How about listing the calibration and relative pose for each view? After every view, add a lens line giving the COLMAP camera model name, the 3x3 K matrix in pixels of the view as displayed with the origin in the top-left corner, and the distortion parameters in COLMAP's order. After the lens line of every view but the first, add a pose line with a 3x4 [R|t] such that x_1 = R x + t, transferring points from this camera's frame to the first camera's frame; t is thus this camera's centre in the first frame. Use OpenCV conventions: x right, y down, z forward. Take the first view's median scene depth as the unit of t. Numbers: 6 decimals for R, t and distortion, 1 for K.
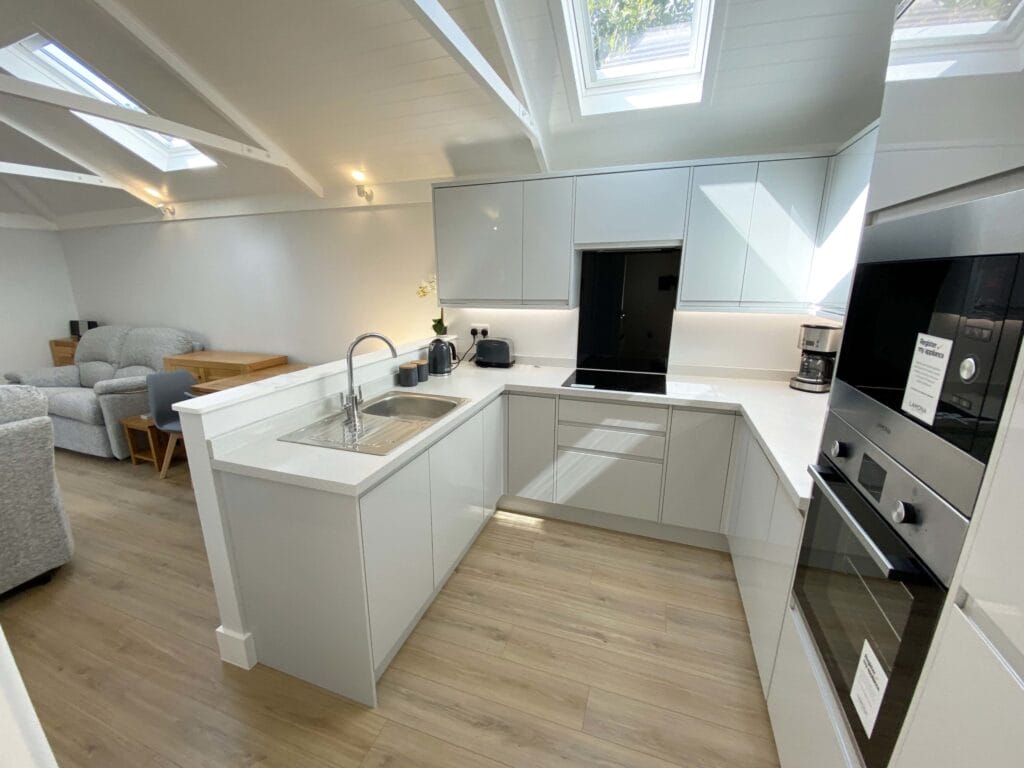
lens RADIAL K [[445.9, 0, 501.0], [0, 445.9, 392.6], [0, 0, 1]] dist [-0.018135, -0.000660]
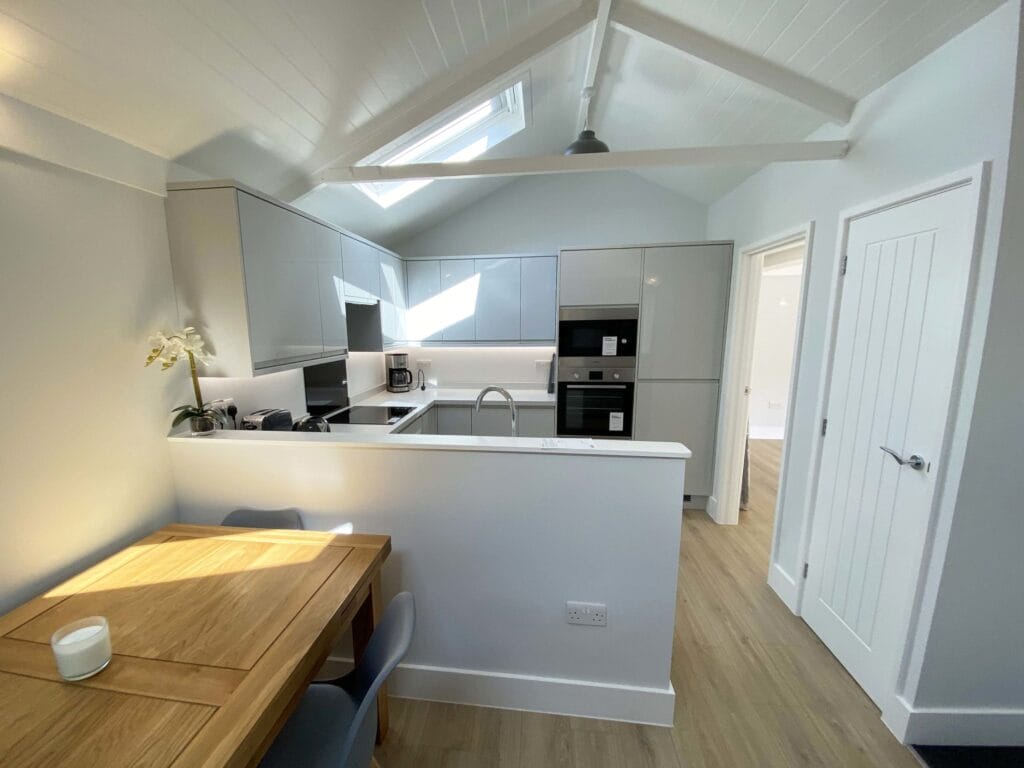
lens RADIAL K [[425.7, 0, 481.3], [0, 425.7, 403.7], [0, 0, 1]] dist [-0.036598, -0.000181]
pose [[-0.214893, -0.171062, 0.961540, -0.911477], [0.257967, 0.939633, 0.224818, -0.239883], [-0.941952, 0.296357, -0.157792, 0.937774]]
